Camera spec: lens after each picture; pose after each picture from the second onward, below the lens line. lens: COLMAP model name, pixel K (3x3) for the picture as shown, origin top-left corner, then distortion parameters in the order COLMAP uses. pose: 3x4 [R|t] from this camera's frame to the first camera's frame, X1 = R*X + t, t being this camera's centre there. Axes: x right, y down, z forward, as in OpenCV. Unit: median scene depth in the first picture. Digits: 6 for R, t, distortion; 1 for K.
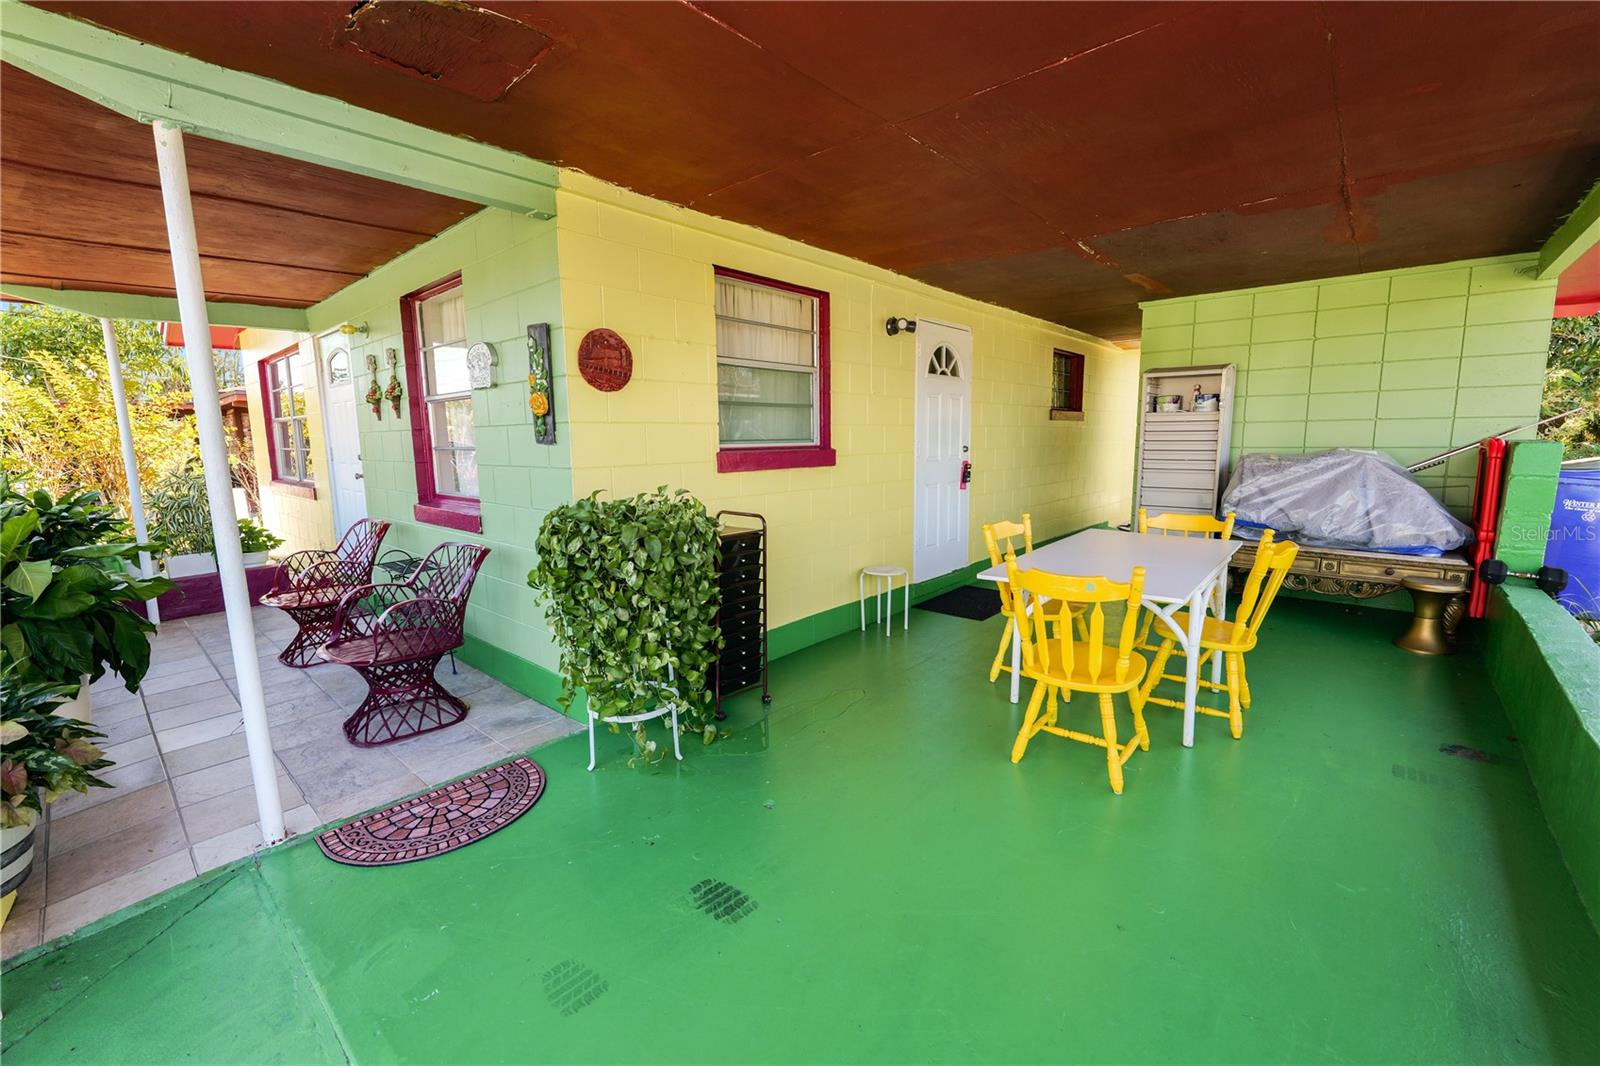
lens RADIAL K [[659.1, 0, 792.9], [0, 659.1, 526.7], [0, 0, 1]] dist [-0.005236, -0.000871]
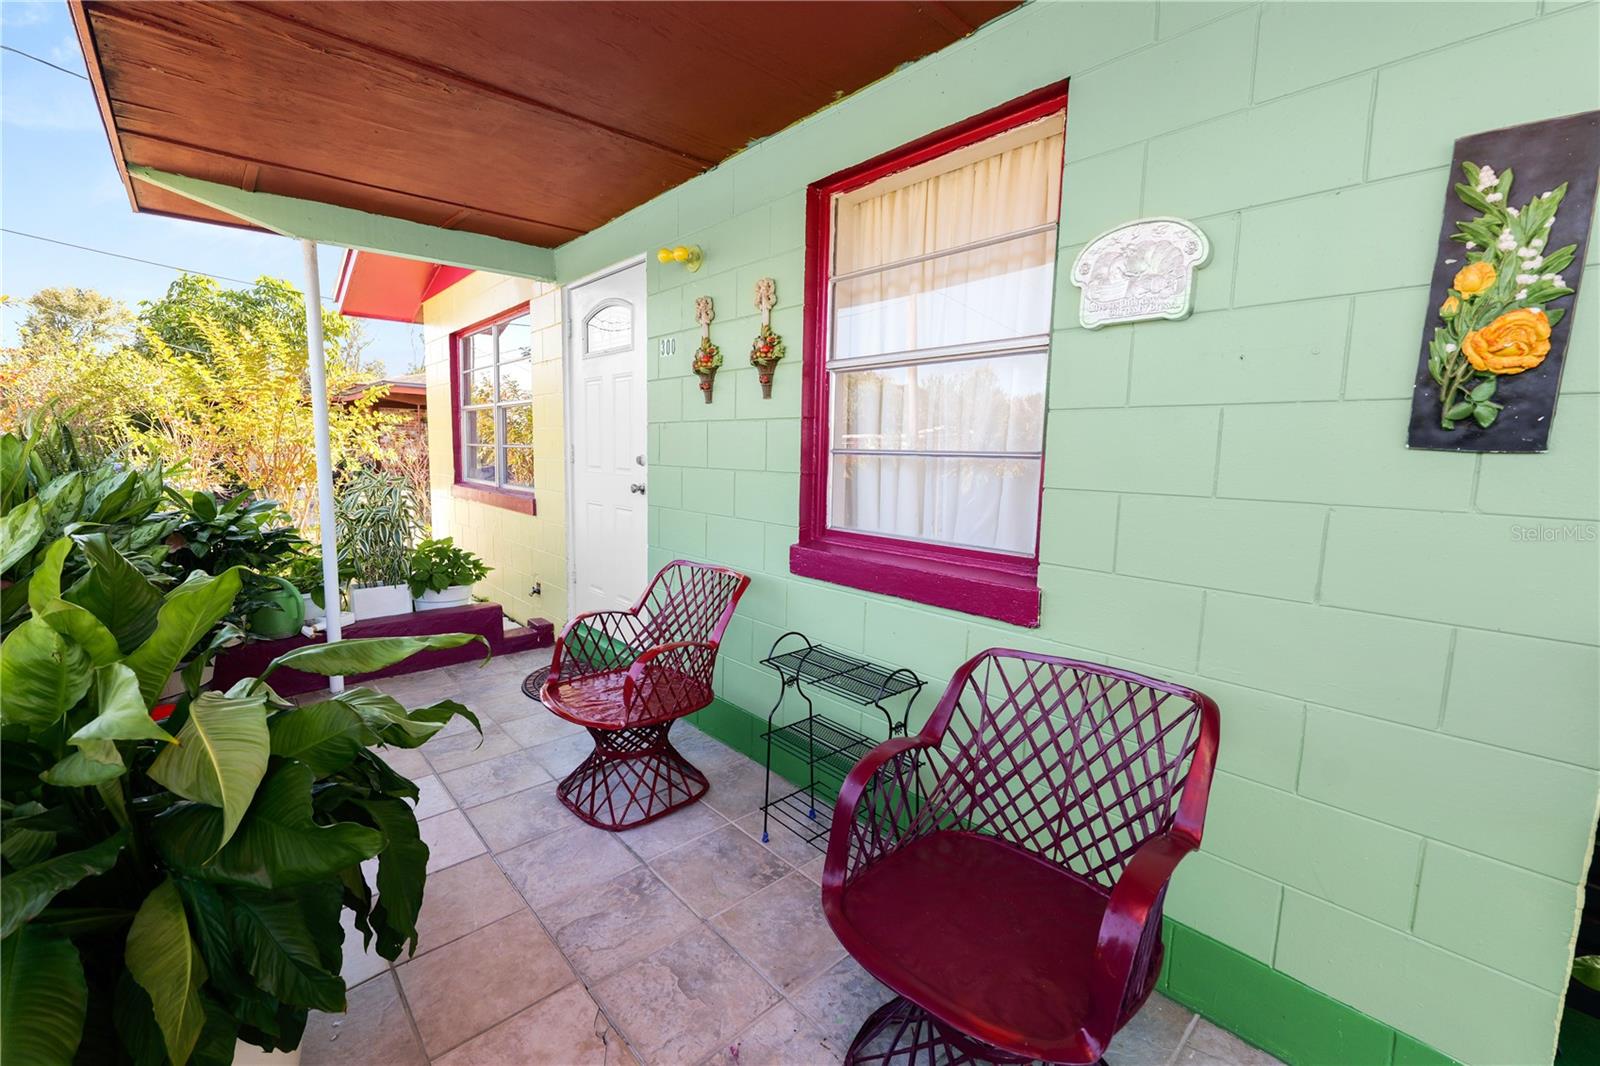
lens RADIAL K [[659.1, 0, 792.9], [0, 659.1, 526.7], [0, 0, 1]] dist [-0.005236, -0.000871]
pose [[0.993964, 0.049007, -0.098148, -0.492124], [-0.051393, 0.998438, -0.021925, -0.035927], [0.096920, 0.026837, 0.994930, 0.399045]]
